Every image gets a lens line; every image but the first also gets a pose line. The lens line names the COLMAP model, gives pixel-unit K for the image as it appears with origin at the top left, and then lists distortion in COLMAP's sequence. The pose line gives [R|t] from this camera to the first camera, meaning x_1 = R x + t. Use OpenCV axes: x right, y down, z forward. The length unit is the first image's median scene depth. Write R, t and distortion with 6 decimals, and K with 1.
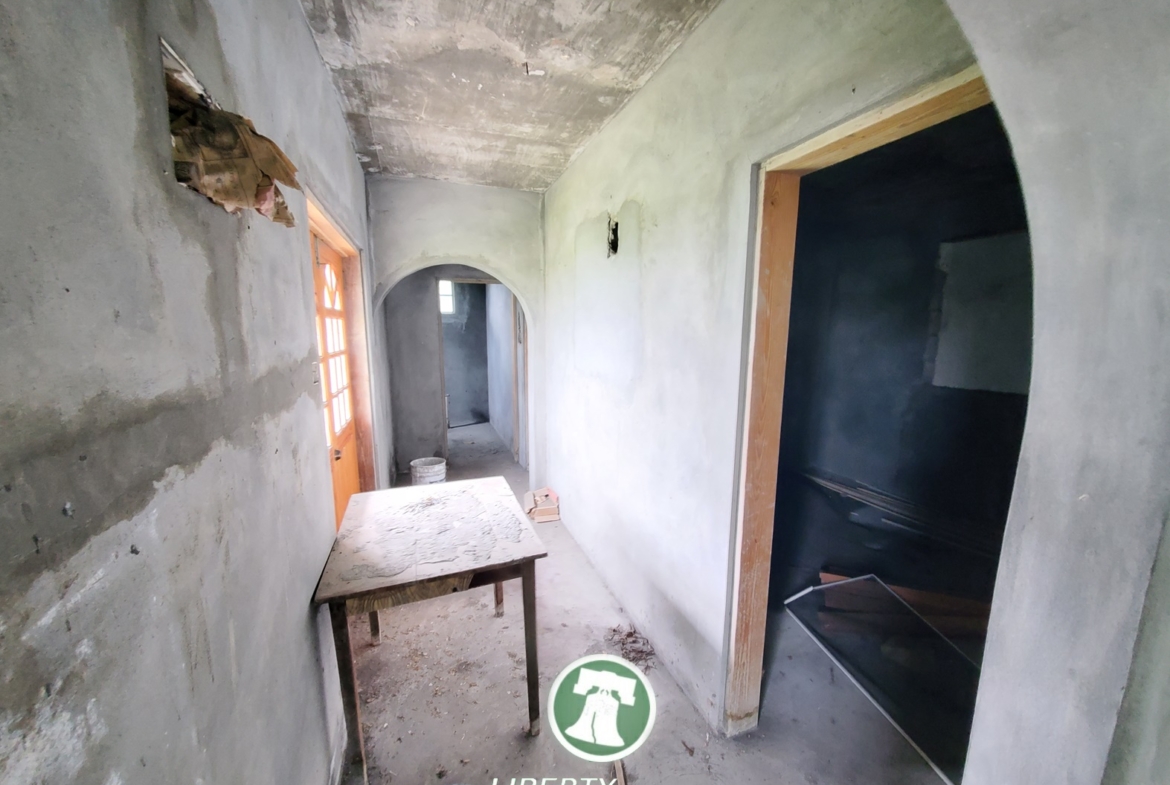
lens RADIAL K [[468.9, 0, 580.7], [0, 468.9, 402.7], [0, 0, 1]] dist [-0.002407, -0.001903]
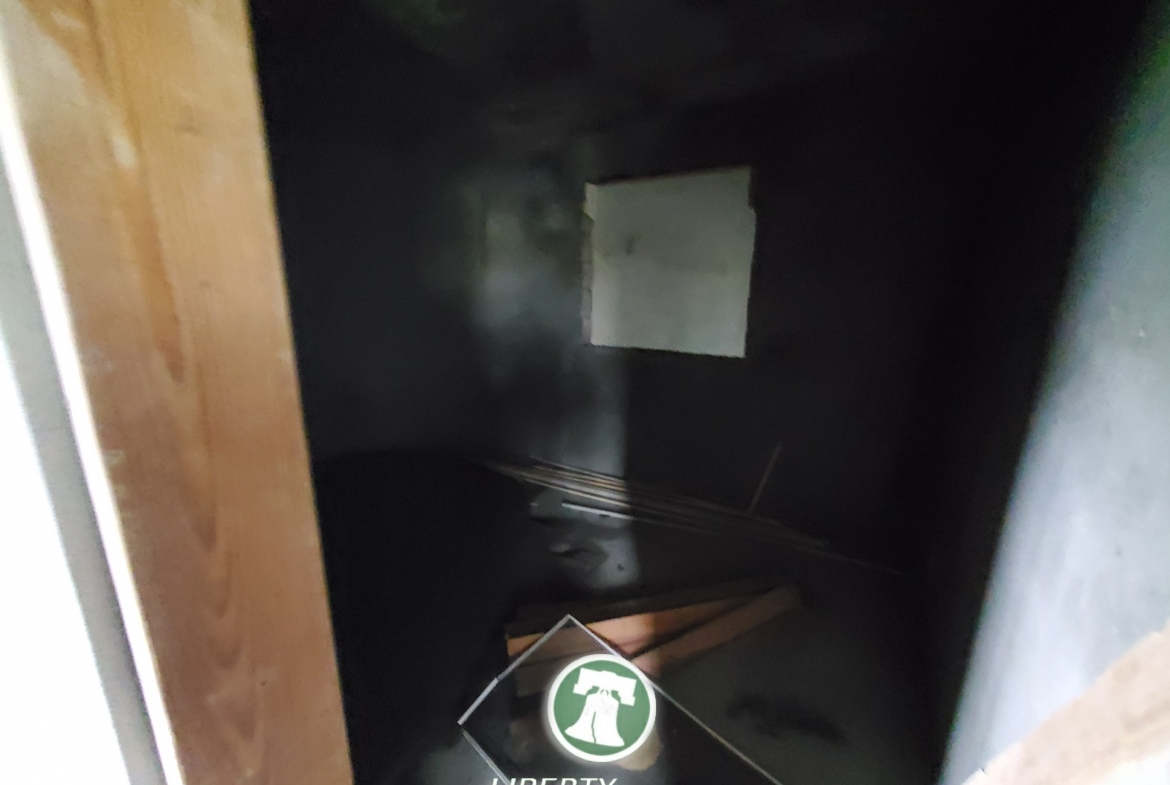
lens RADIAL K [[468.9, 0, 587.1], [0, 468.9, 398.1], [0, 0, 1]] dist [-0.002407, -0.001903]
pose [[0.778316, -0.136837, 0.612780, 0.246131], [0.087773, 0.990092, 0.109609, -0.054351], [-0.621707, -0.031525, 0.782615, 0.422488]]
